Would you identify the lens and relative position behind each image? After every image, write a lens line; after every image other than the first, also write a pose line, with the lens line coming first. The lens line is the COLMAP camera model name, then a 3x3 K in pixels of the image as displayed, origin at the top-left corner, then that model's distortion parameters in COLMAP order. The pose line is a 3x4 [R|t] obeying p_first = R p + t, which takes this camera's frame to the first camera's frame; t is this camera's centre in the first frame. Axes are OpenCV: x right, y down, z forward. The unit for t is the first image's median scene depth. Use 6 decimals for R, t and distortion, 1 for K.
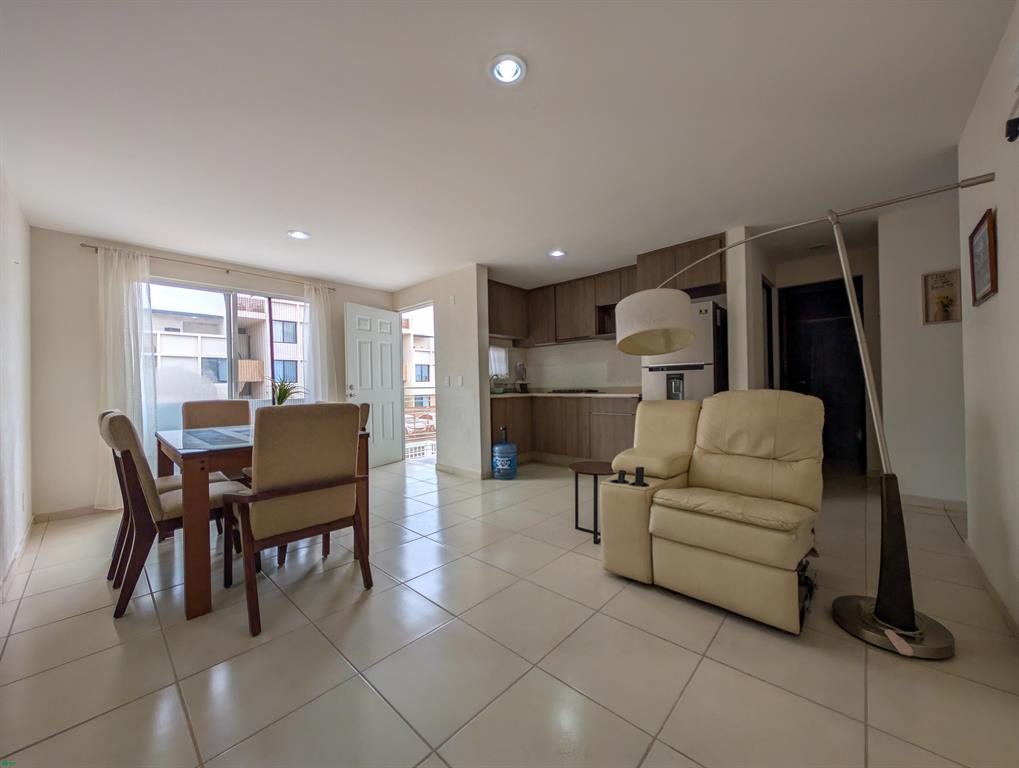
lens RADIAL K [[385.8, 0, 512.1], [0, 385.8, 384.2], [0, 0, 1]] dist [-0.001166, 0.000413]
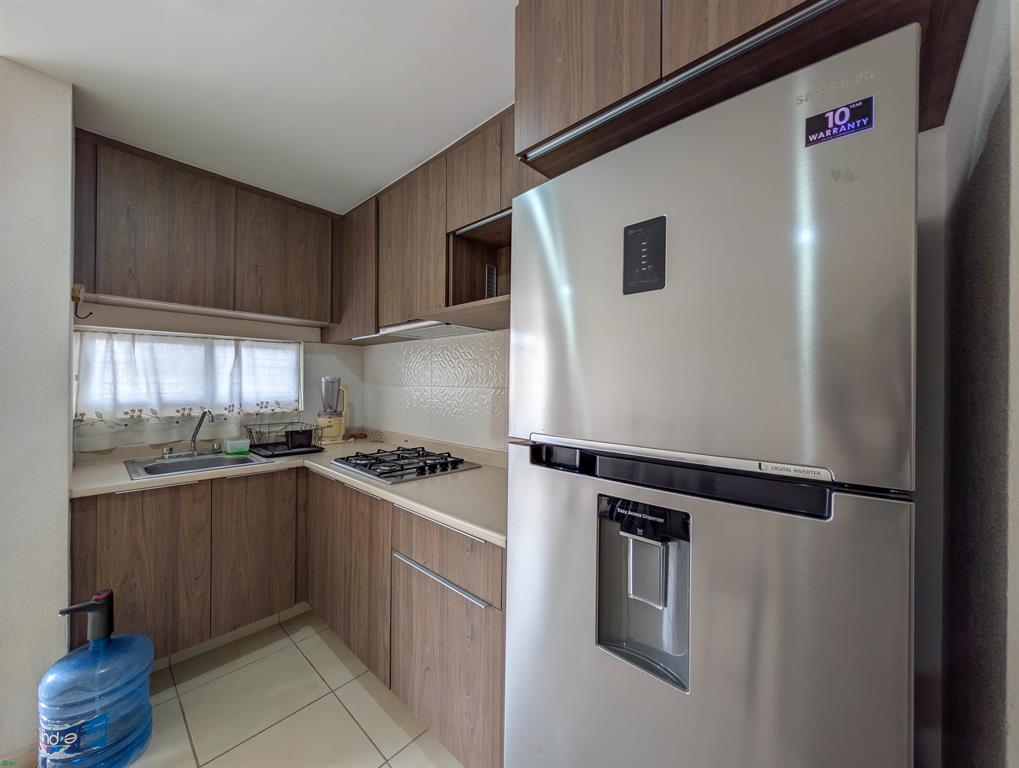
lens RADIAL K [[385.8, 0, 512.1], [0, 385.8, 384.2], [0, 0, 1]] dist [-0.001166, 0.000413]
pose [[0.999647, 0.026480, 0.002365, 0.283357], [-0.026492, 0.999635, 0.005370, -0.065651], [-0.002222, -0.005431, 0.999983, 0.643691]]
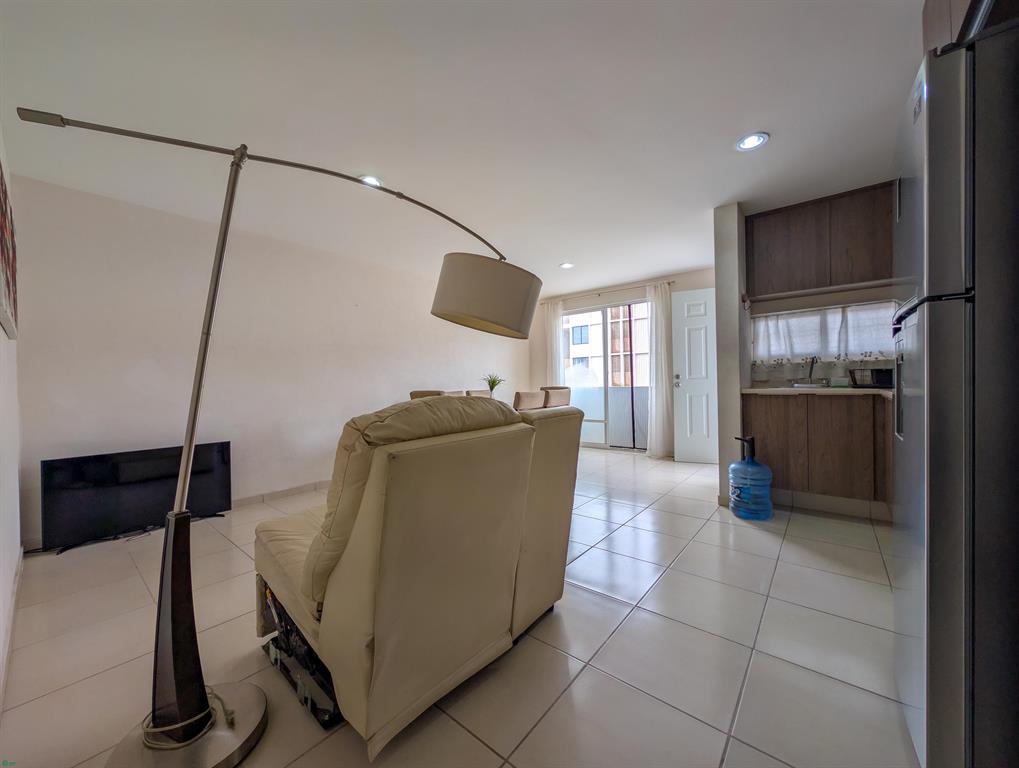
lens RADIAL K [[385.8, 0, 512.1], [0, 385.8, 384.2], [0, 0, 1]] dist [-0.001166, 0.000413]
pose [[0.056231, 0.021209, -0.998192, 0.568963], [0.023389, 0.999472, 0.022554, -0.005359], [0.998144, -0.024615, 0.055706, 0.523274]]
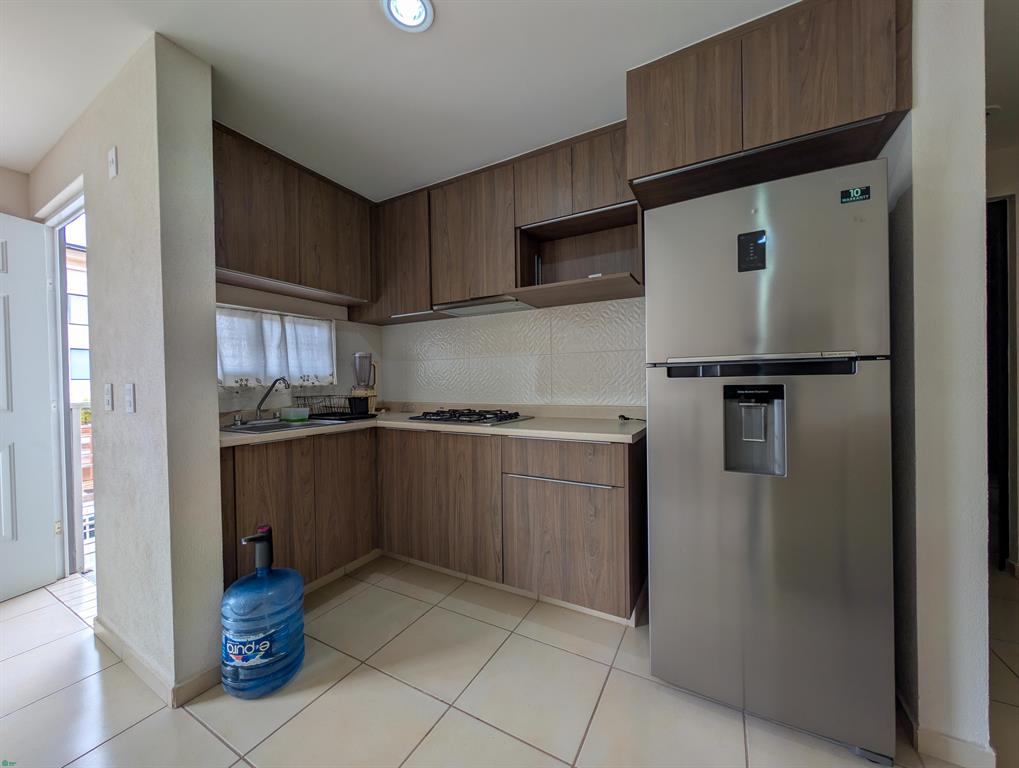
lens RADIAL K [[385.8, 0, 512.1], [0, 385.8, 384.2], [0, 0, 1]] dist [-0.001166, 0.000413]
pose [[0.970970, 0.002234, 0.239190, 0.106229], [-0.003973, 0.999969, 0.006791, -0.023153], [-0.239167, -0.007545, 0.970949, 0.567981]]
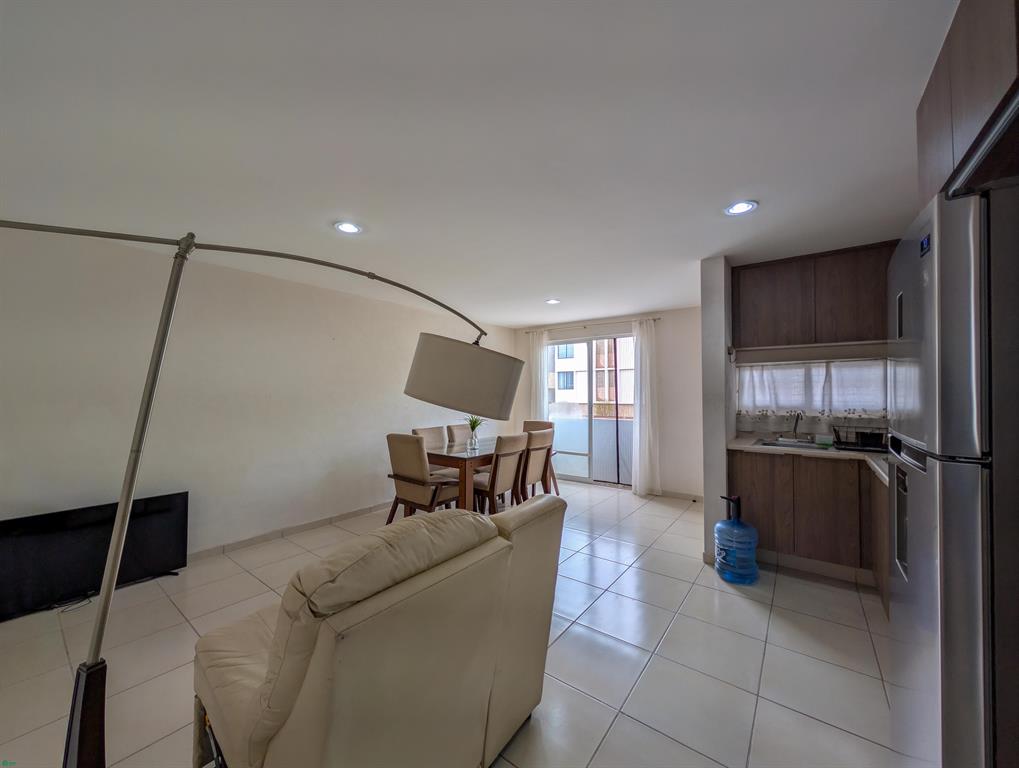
lens RADIAL K [[386.5, 0, 512.2], [0, 386.5, 384.4], [0, 0, 1]] dist [-0.000284, 0.000464]
pose [[0.094921, -0.001820, -0.995483, 0.544955], [0.003778, 0.999992, -0.001468, -0.072921], [0.995478, -0.003622, 0.094927, 0.530610]]
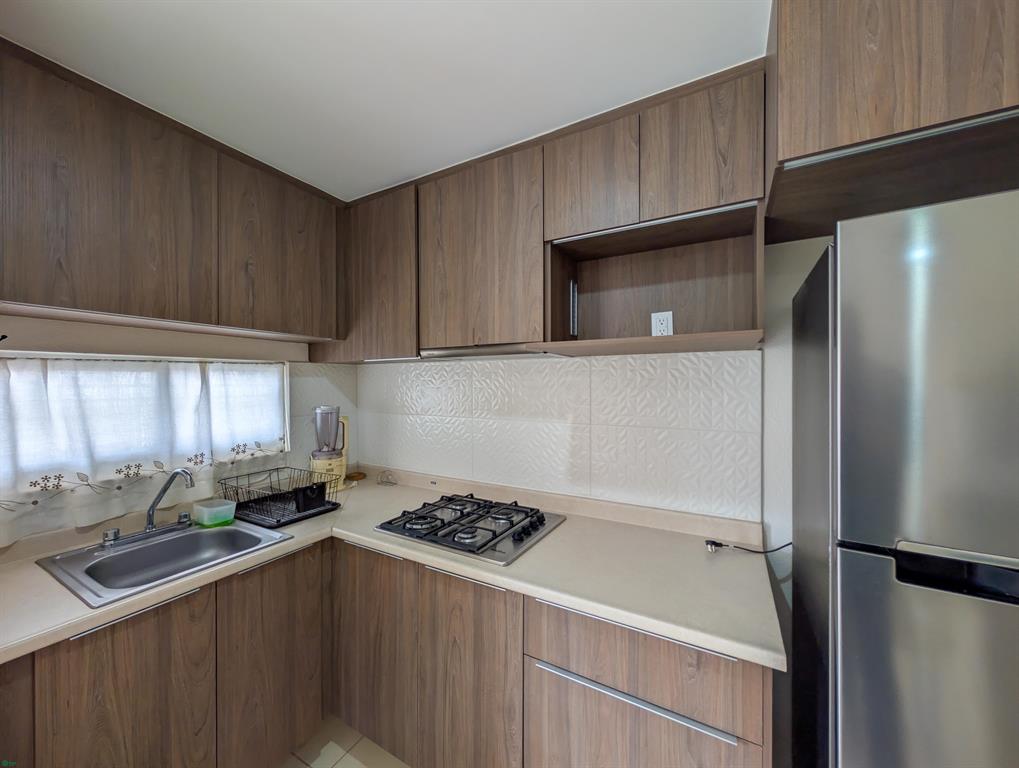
lens RADIAL K [[385.8, 0, 512.1], [0, 385.8, 384.2], [0, 0, 1]] dist [-0.001166, 0.000413]
pose [[0.972828, 0.014135, 0.231096, 0.127070], [-0.015293, 0.999878, 0.003220, -0.095628], [-0.231022, -0.006667, 0.972926, 0.726172]]
